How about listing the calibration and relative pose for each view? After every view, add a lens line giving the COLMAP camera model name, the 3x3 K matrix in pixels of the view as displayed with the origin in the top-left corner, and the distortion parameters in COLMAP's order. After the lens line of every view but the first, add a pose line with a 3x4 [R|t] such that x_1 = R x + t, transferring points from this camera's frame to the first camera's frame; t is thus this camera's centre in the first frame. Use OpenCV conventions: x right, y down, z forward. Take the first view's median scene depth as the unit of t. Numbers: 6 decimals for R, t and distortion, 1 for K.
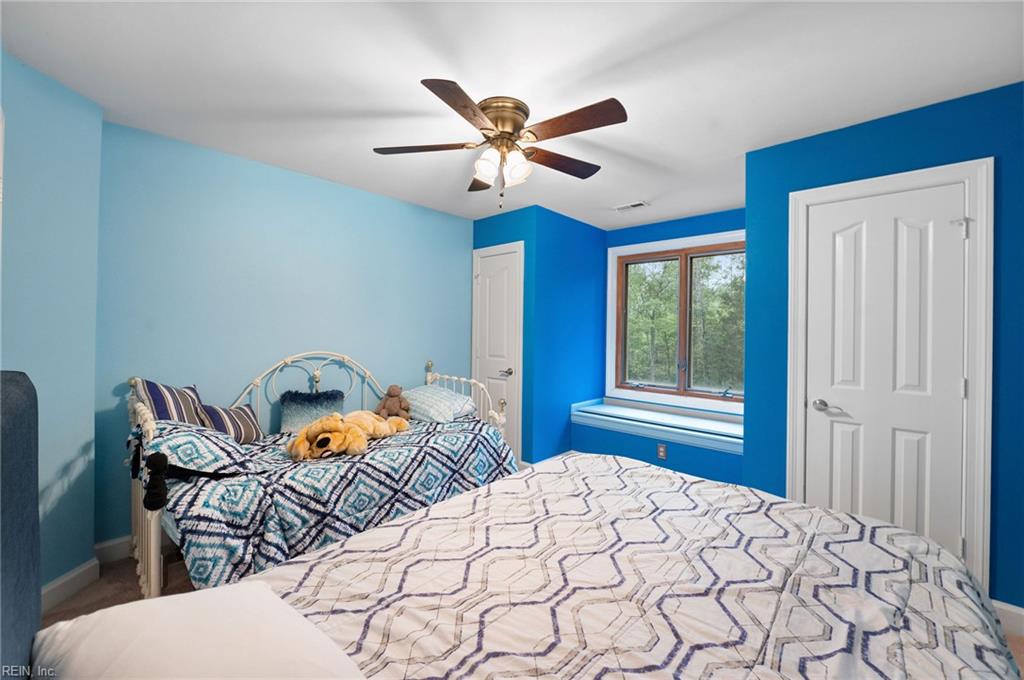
lens RADIAL K [[413.7, 0, 510.6], [0, 413.7, 333.7], [0, 0, 1]] dist [-0.002964, -0.000641]
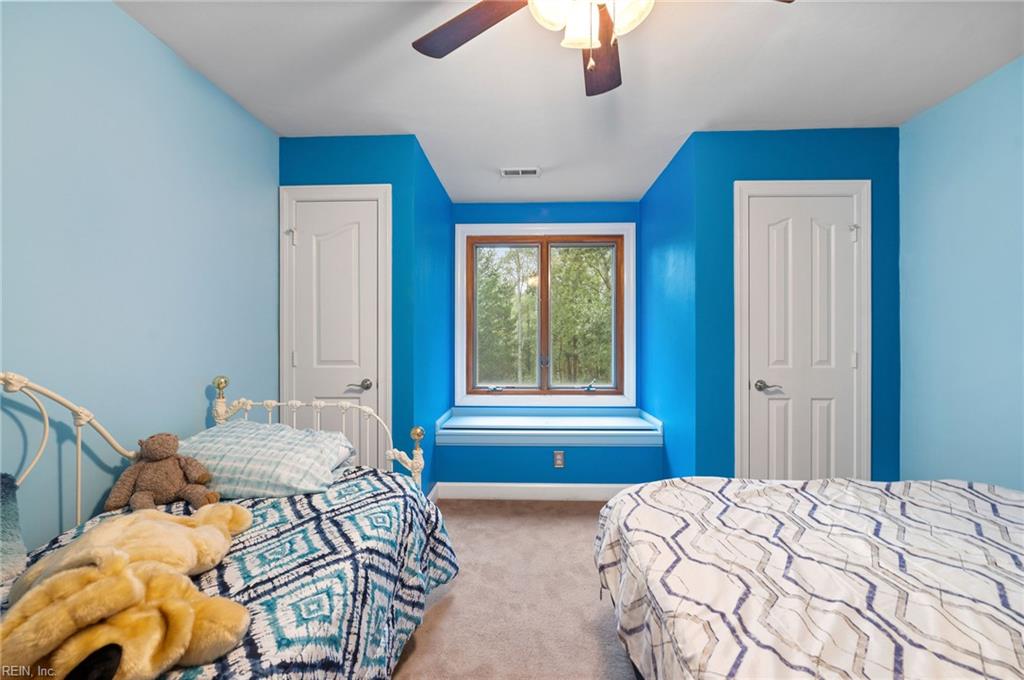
lens RADIAL K [[413.7, 0, 512.0], [0, 413.7, 341.5], [0, 0, 1]] dist [-0.002964, -0.000641]
pose [[0.750978, -0.016898, 0.660111, -0.291368], [0.016623, 0.999839, 0.006684, 0.027789], [-0.660118, 0.005953, 0.751138, 0.414801]]
